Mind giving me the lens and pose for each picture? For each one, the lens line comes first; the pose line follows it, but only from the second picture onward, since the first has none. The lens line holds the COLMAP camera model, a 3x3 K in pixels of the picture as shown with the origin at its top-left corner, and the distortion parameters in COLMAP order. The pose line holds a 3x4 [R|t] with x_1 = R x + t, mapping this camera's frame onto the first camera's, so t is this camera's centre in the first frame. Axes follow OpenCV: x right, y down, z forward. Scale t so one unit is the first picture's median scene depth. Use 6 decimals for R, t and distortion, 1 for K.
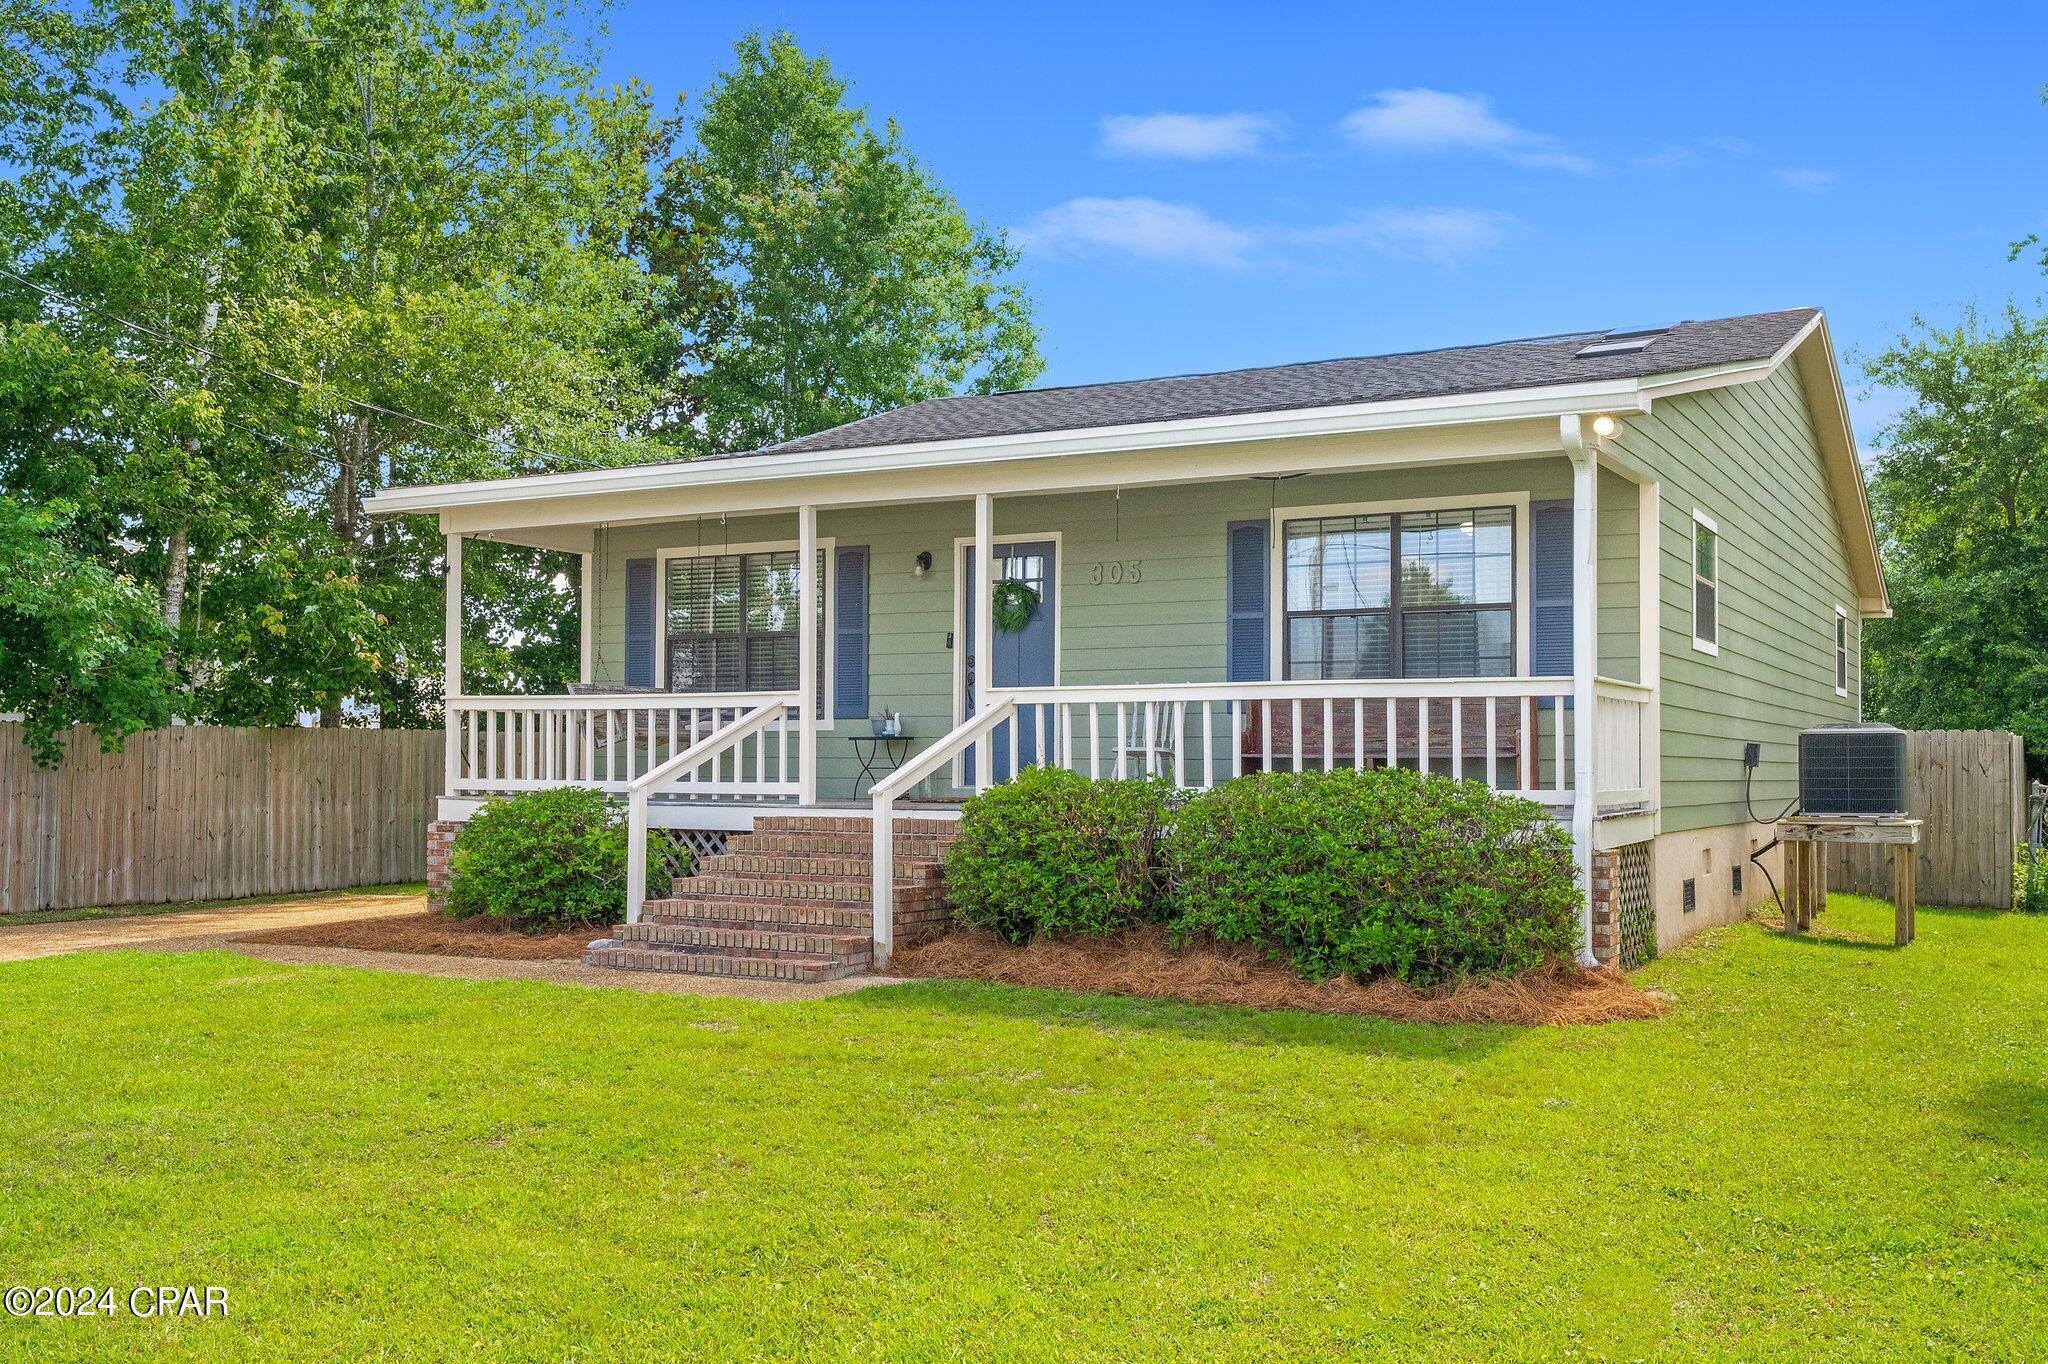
lens RADIAL K [[1964.6, 0, 1024.0], [0, 1964.6, 682.0], [0, 0, 1]] dist [0.004190, -0.007894]
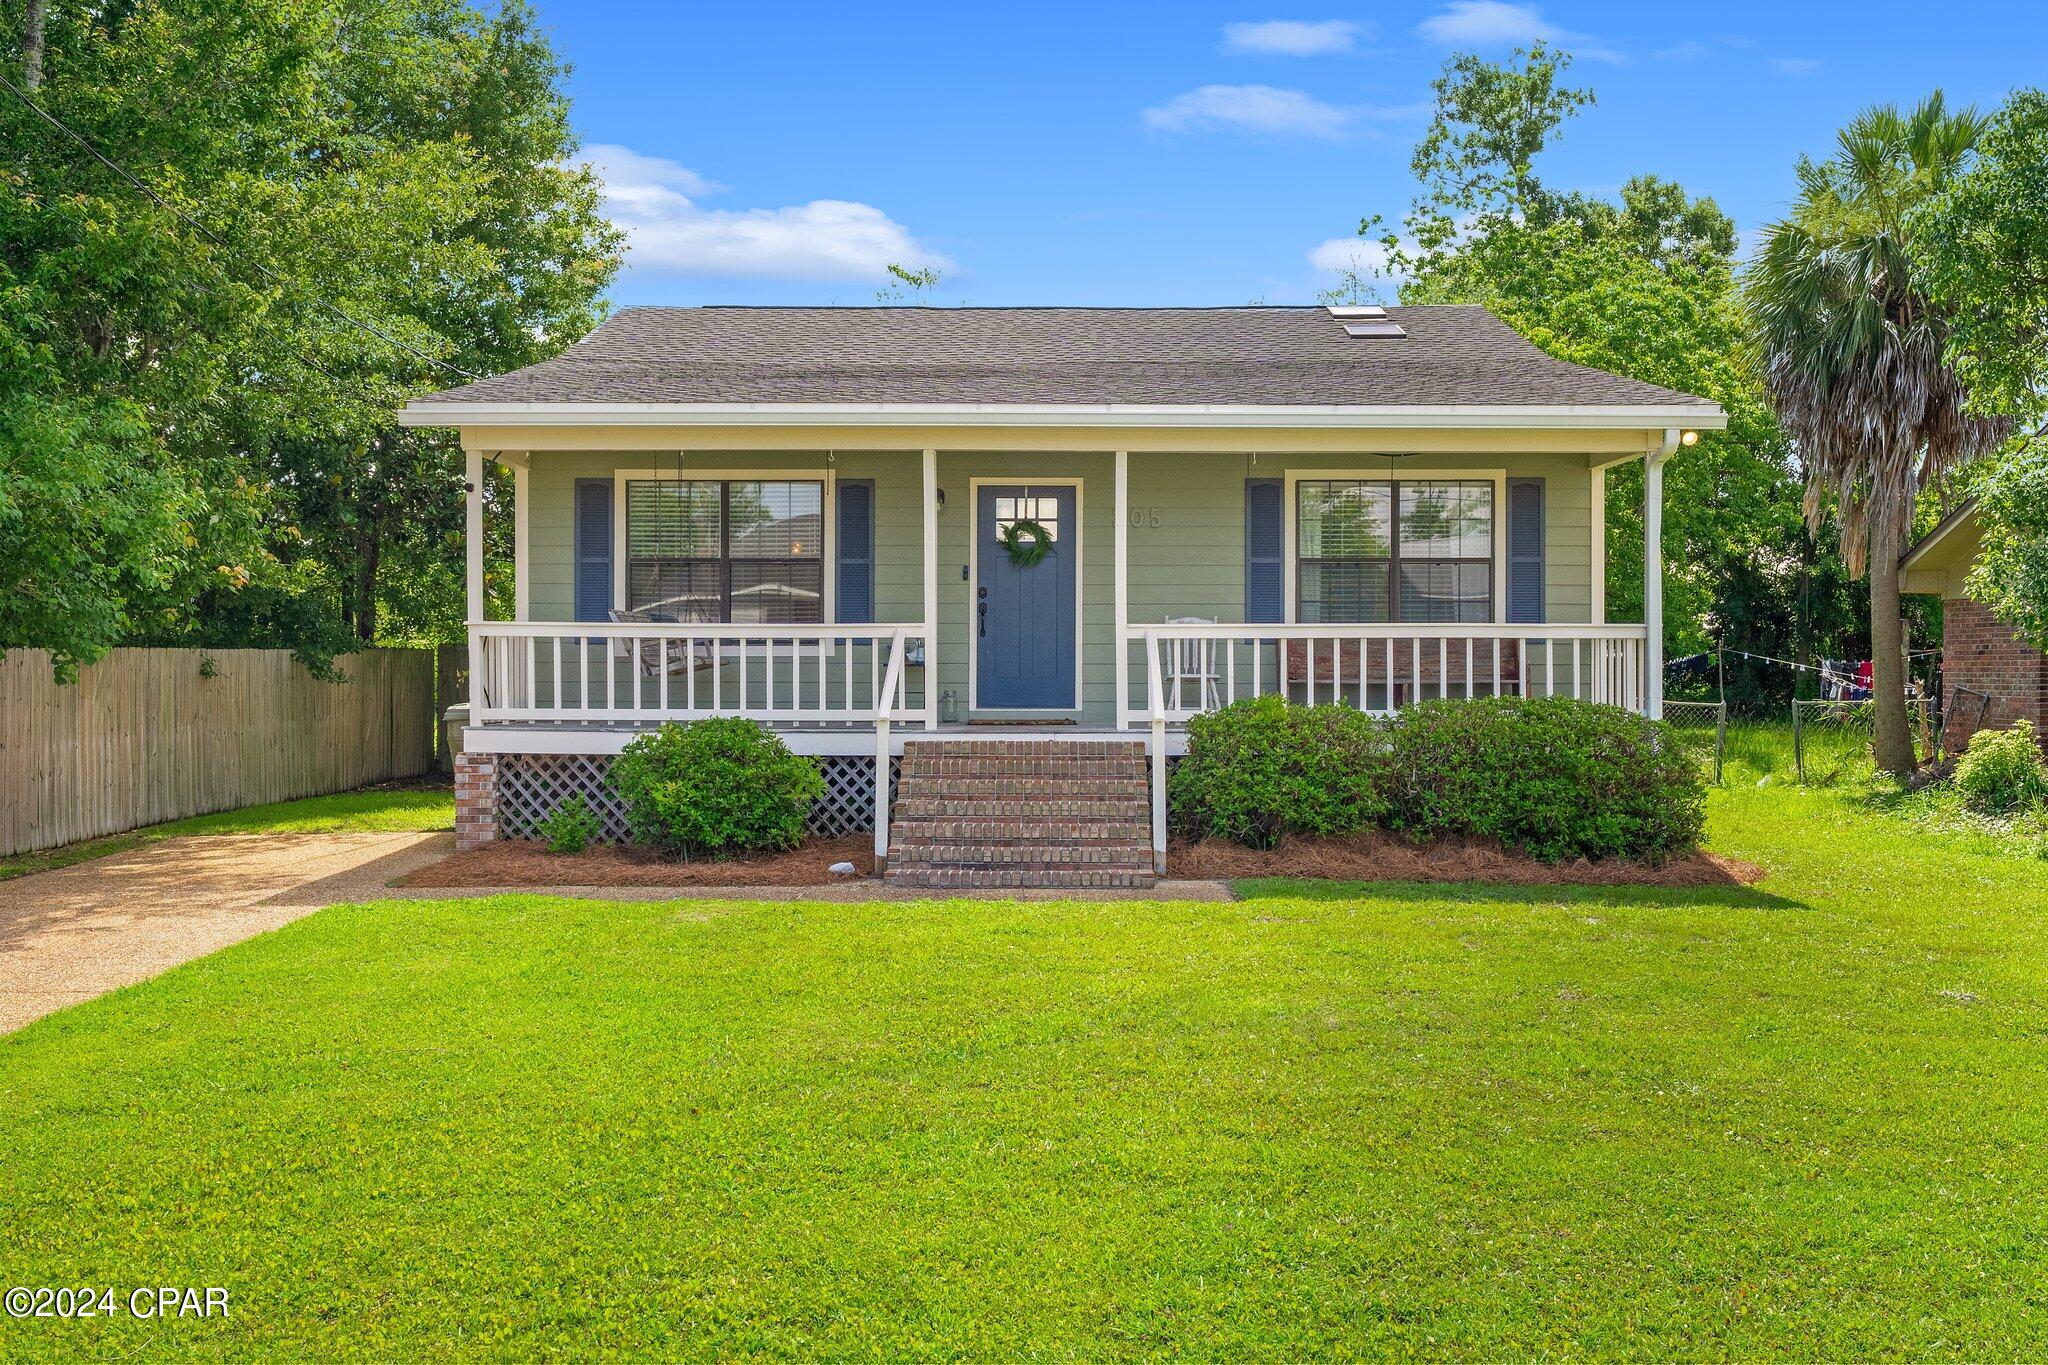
lens RADIAL K [[2083.1, 0, 1024.0], [0, 2083.1, 682.5], [0, 0, 1]] dist [-0.097782, 0.013897]
pose [[0.868593, -0.005904, 0.495492, -0.617203], [-0.017880, 0.998905, 0.043245, -0.012382], [-0.495204, -0.046421, 0.867536, 0.004341]]
